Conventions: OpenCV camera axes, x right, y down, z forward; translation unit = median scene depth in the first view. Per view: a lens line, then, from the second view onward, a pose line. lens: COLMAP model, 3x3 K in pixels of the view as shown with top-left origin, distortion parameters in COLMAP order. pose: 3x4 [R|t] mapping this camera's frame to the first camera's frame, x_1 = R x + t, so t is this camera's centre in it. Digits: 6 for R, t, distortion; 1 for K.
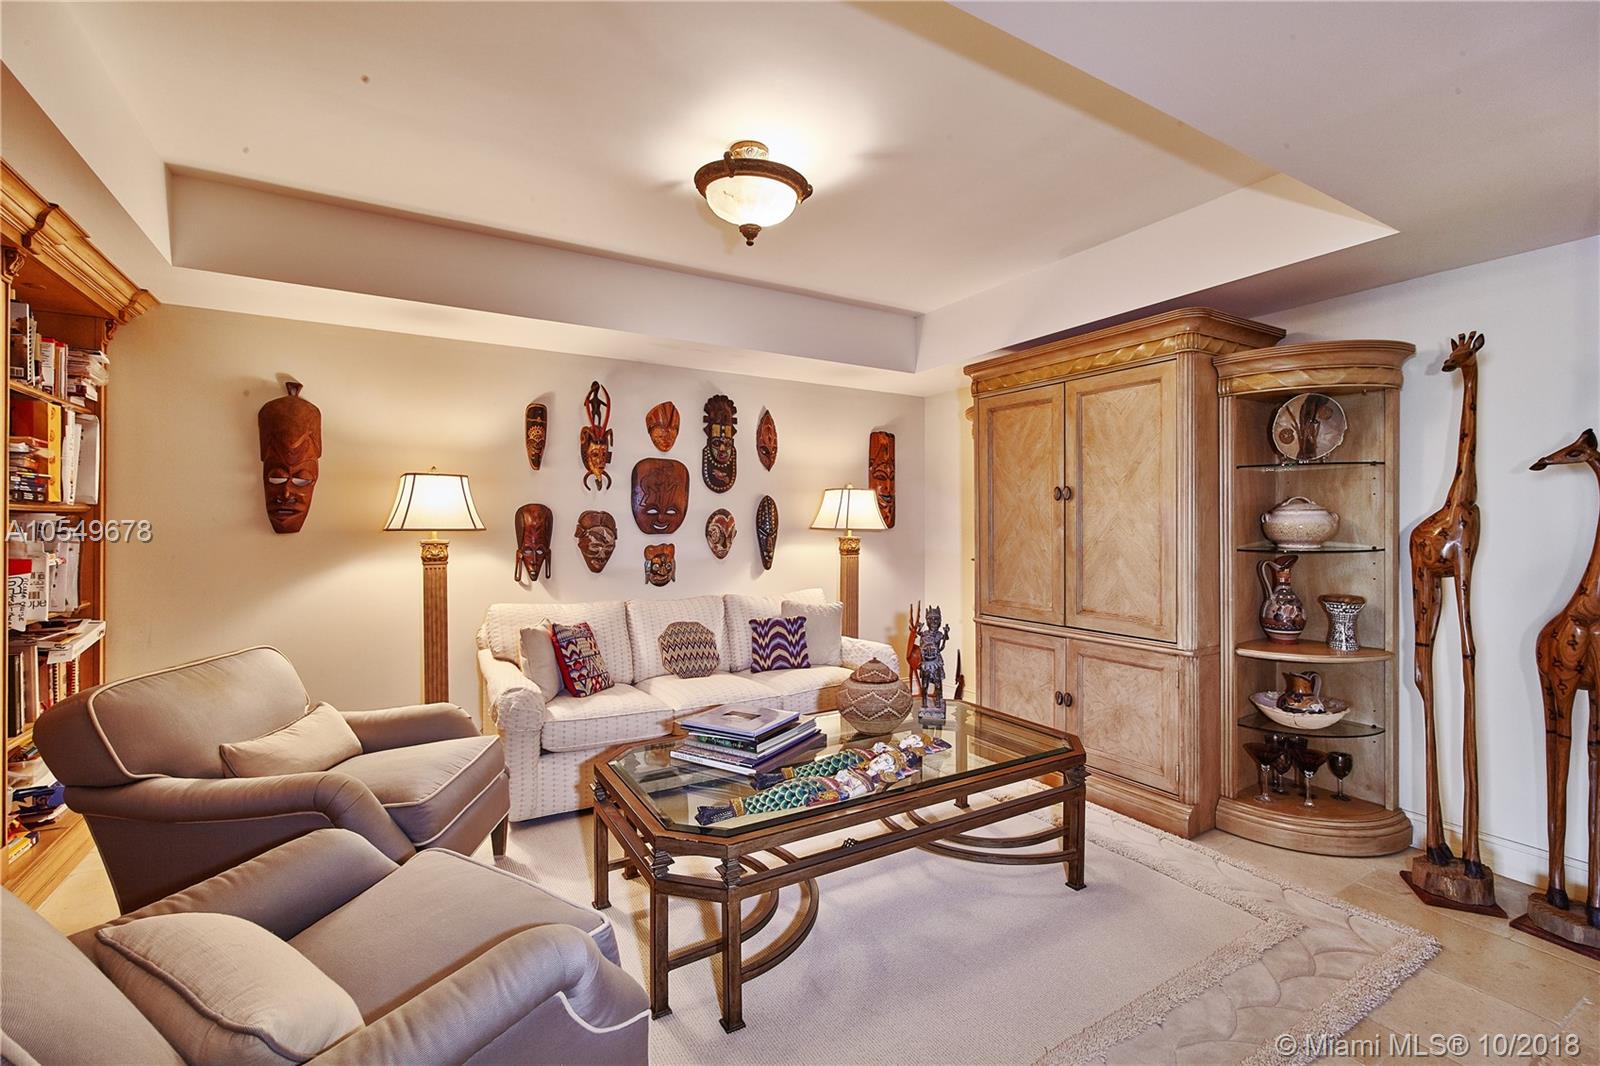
lens RADIAL K [[711.9, 0, 803.3], [0, 711.9, 520.8], [0, 0, 1]] dist [-0.000981, 0.000391]
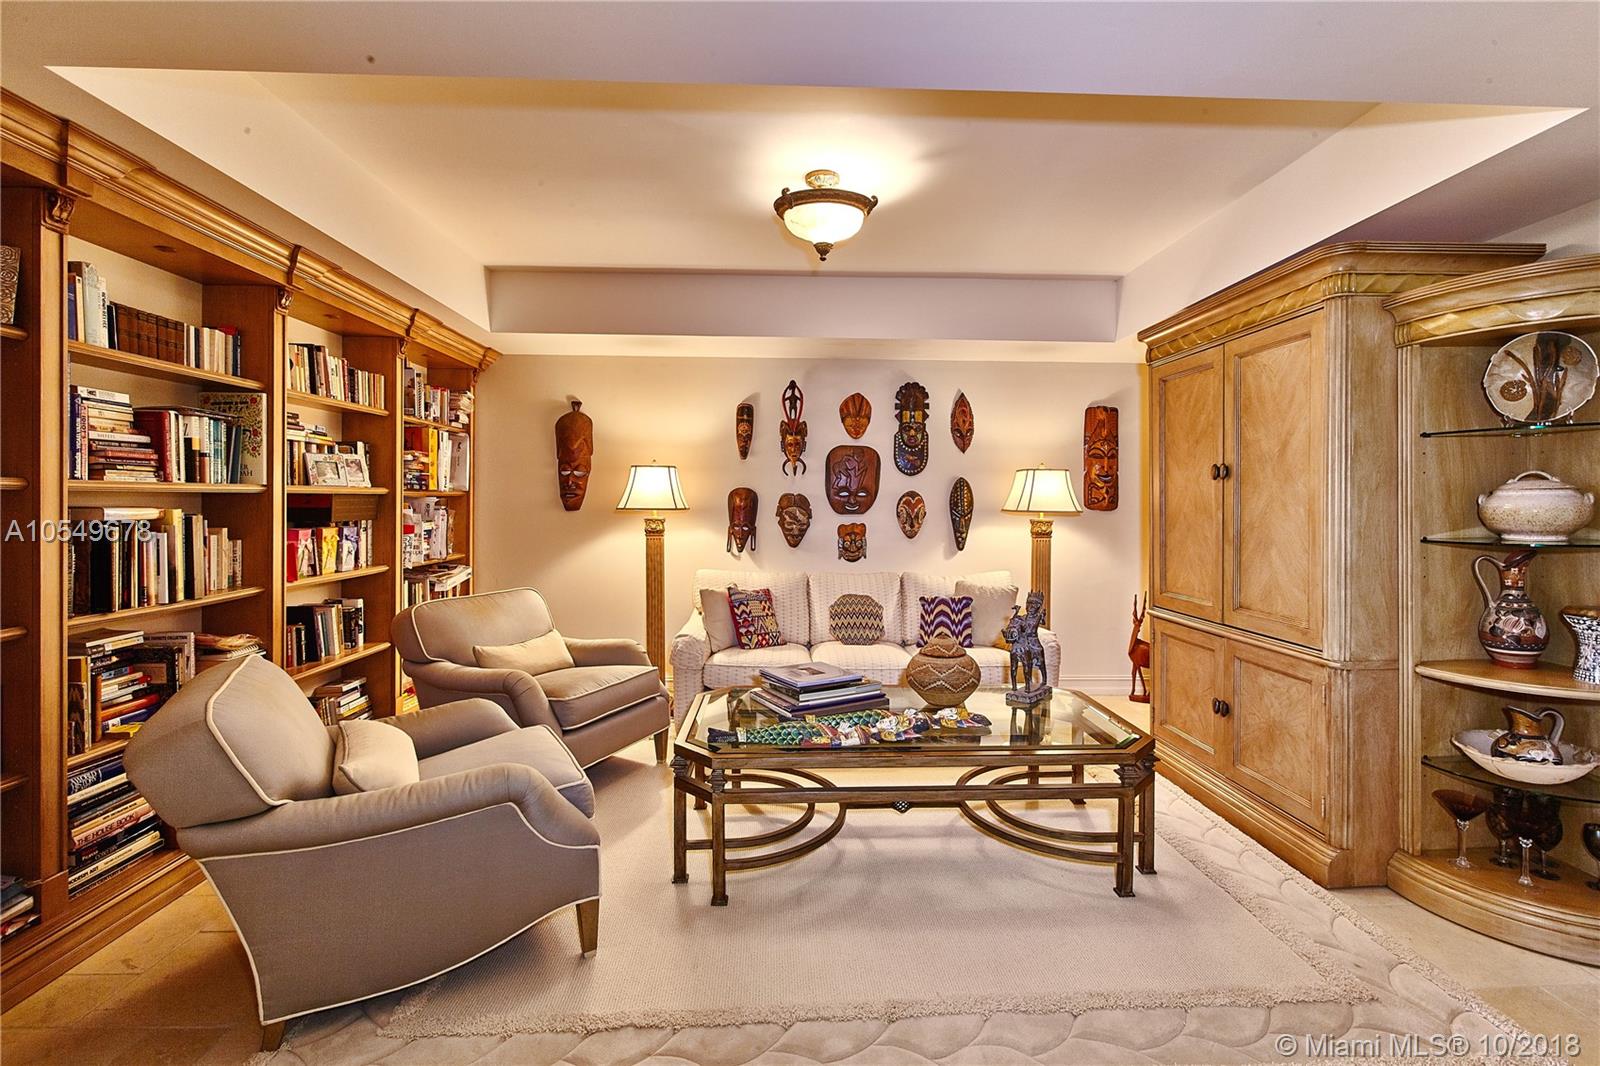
lens RADIAL K [[736.1, 0, 801.7], [0, 736.1, 506.1], [0, 0, 1]] dist [-0.000602, -0.000379]
pose [[0.875162, 0.004112, -0.483812, 0.356543], [-0.001215, 0.999979, 0.006301, -0.001320], [0.483828, -0.004926, 0.875149, -0.037182]]
